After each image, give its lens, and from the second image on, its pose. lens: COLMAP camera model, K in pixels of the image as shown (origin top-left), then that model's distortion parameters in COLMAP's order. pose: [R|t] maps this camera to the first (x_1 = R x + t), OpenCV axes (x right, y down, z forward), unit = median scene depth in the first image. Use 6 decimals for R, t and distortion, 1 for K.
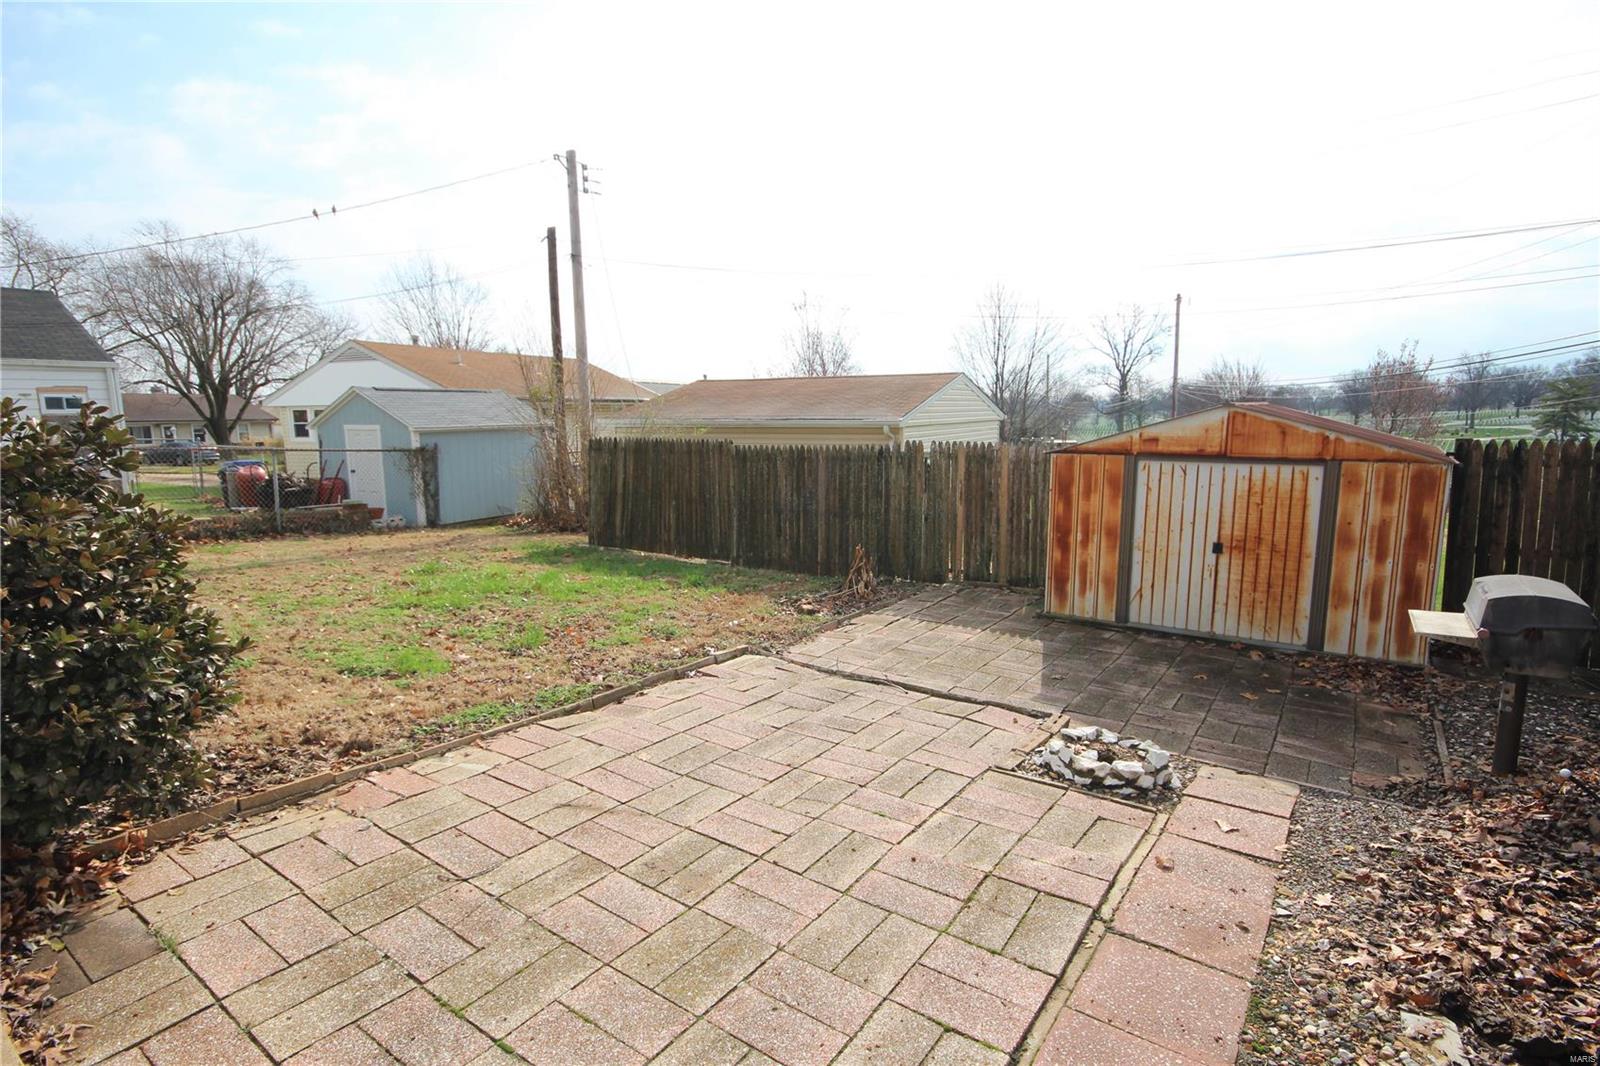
lens RADIAL K [[802.4, 0, 800.0], [0, 802.4, 533.0], [0, 0, 1]] dist [0.001342, 0.000146]
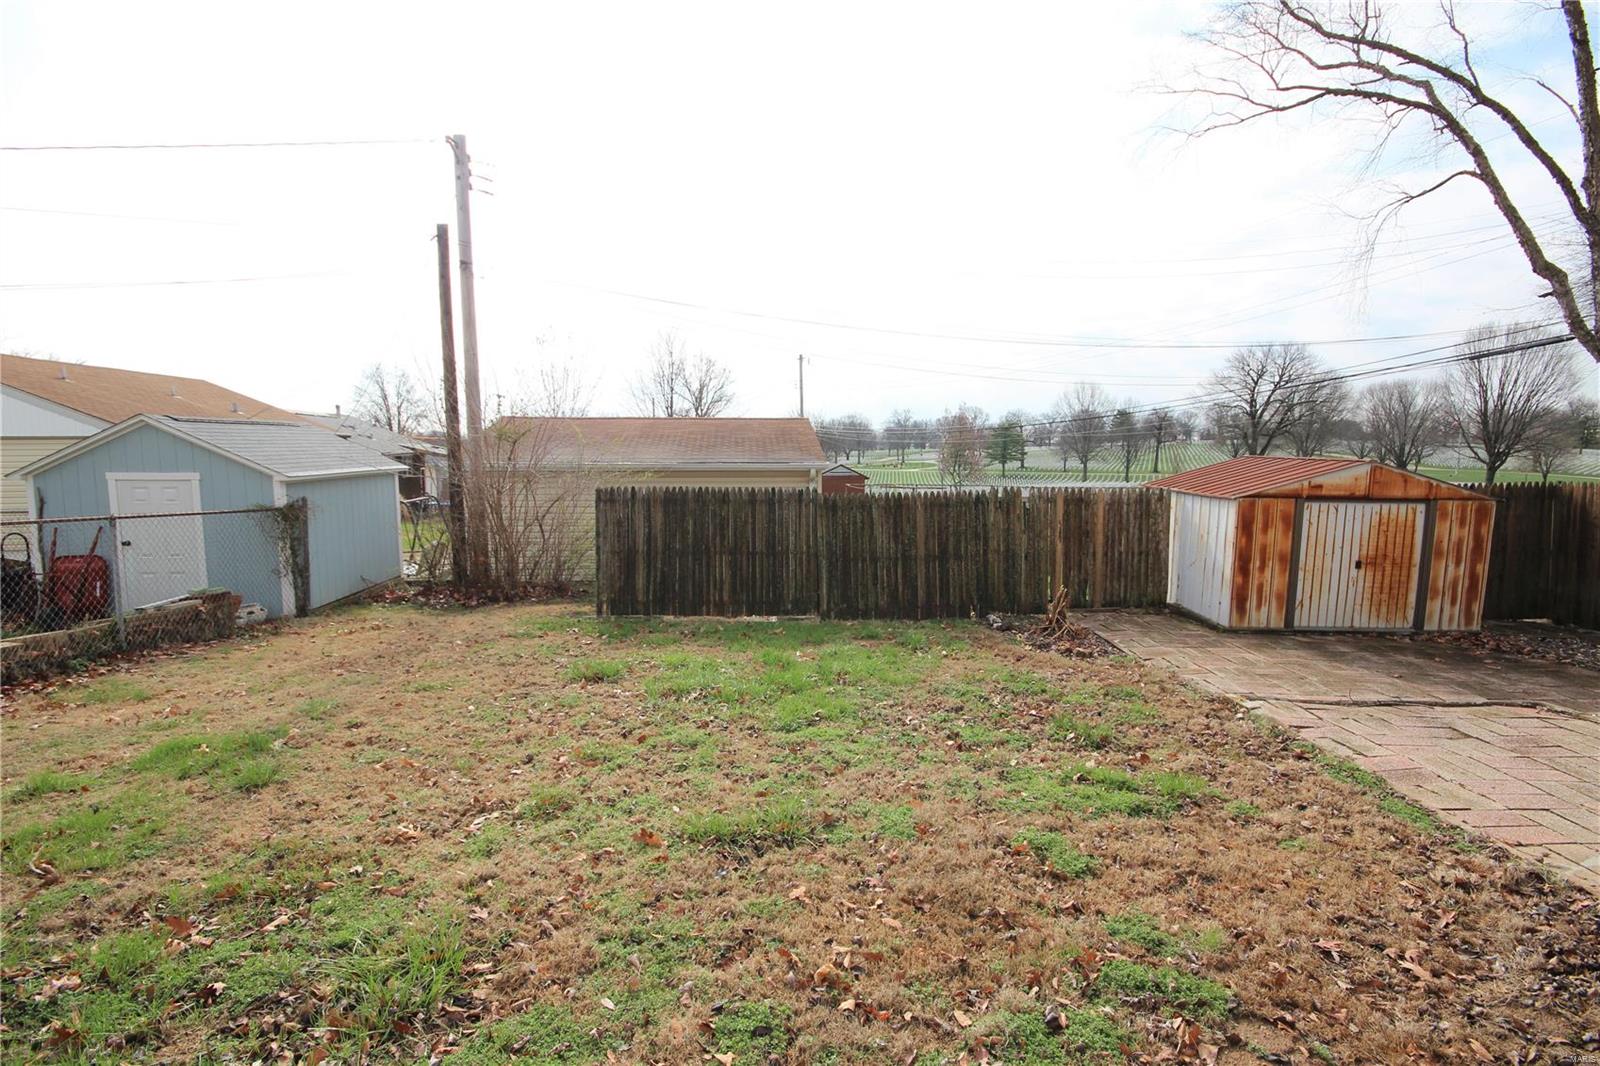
lens RADIAL K [[741.5, 0, 797.9], [0, 741.5, 536.0], [0, 0, 1]] dist [0.000619, -0.000221]
pose [[0.838120, -0.055176, 0.542688, -0.707321], [0.071675, 0.997385, -0.009287, -0.063665], [-0.540756, 0.046680, 0.839883, 0.331311]]
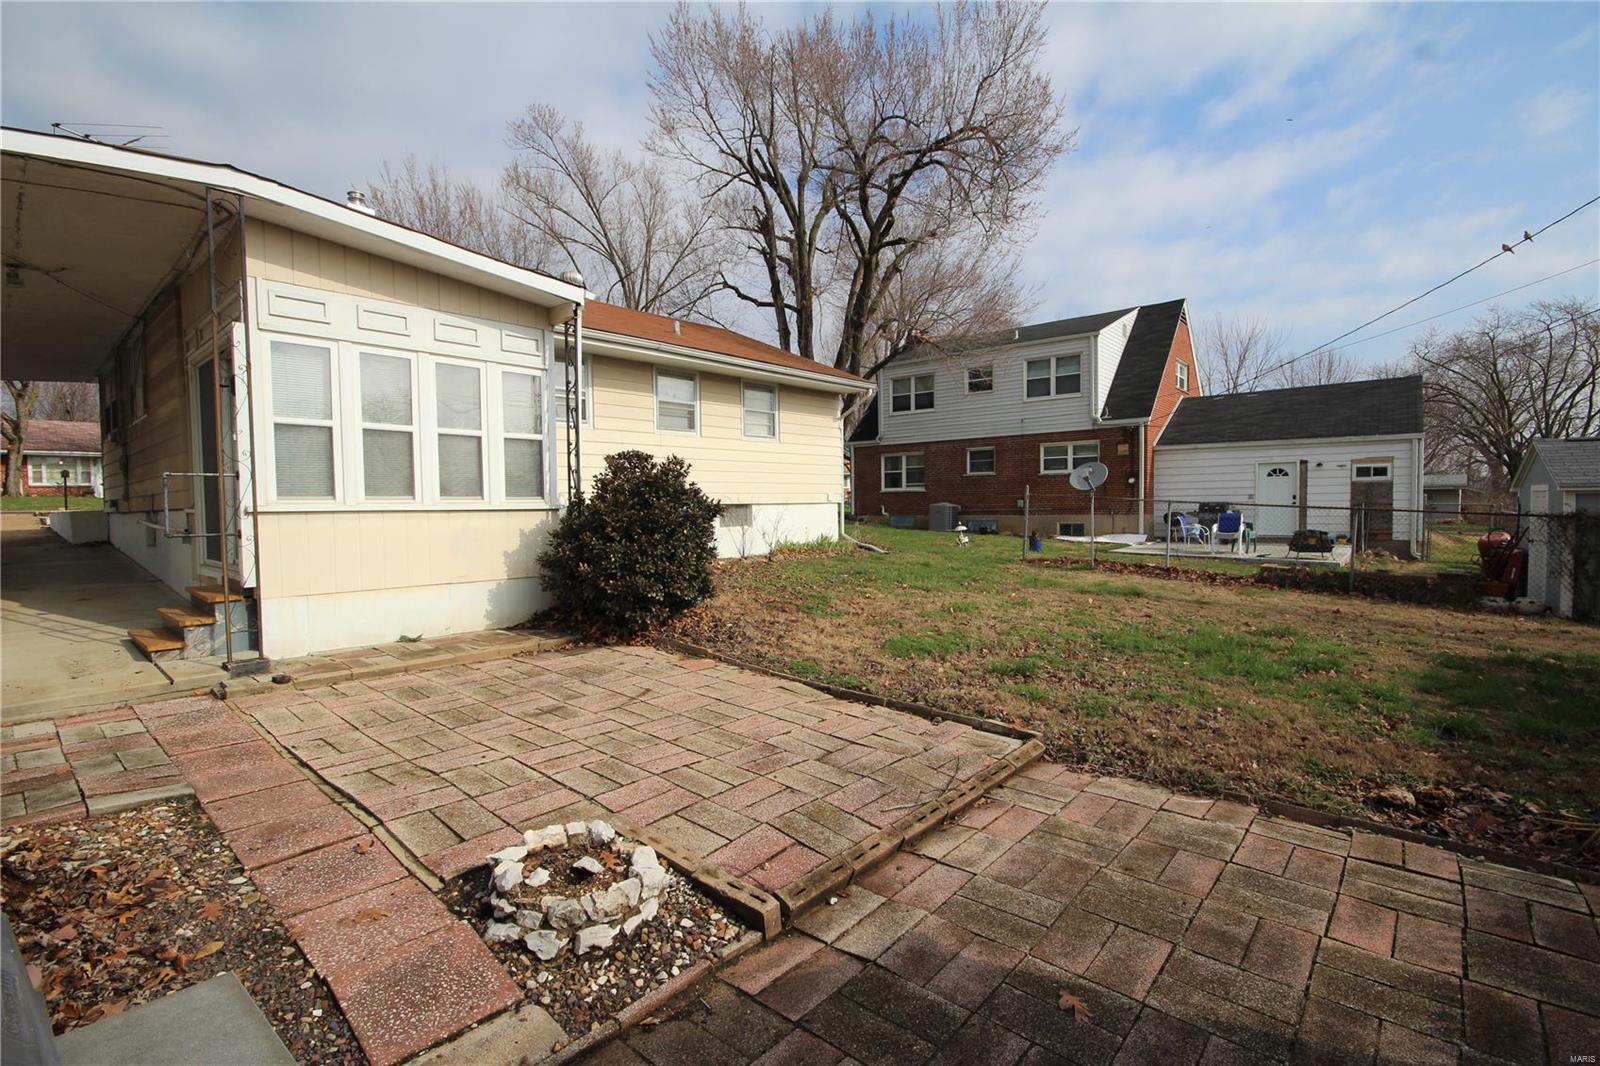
lens RADIAL K [[735.7, 0, 799.4], [0, 735.7, 534.8], [0, 0, 1]] dist [0.003386, 0.000549]
pose [[-0.105565, 0.051445, -0.993081, 0.460034], [-0.137517, 0.988310, 0.065816, -0.049141], [0.984858, 0.143513, -0.097257, 0.549642]]
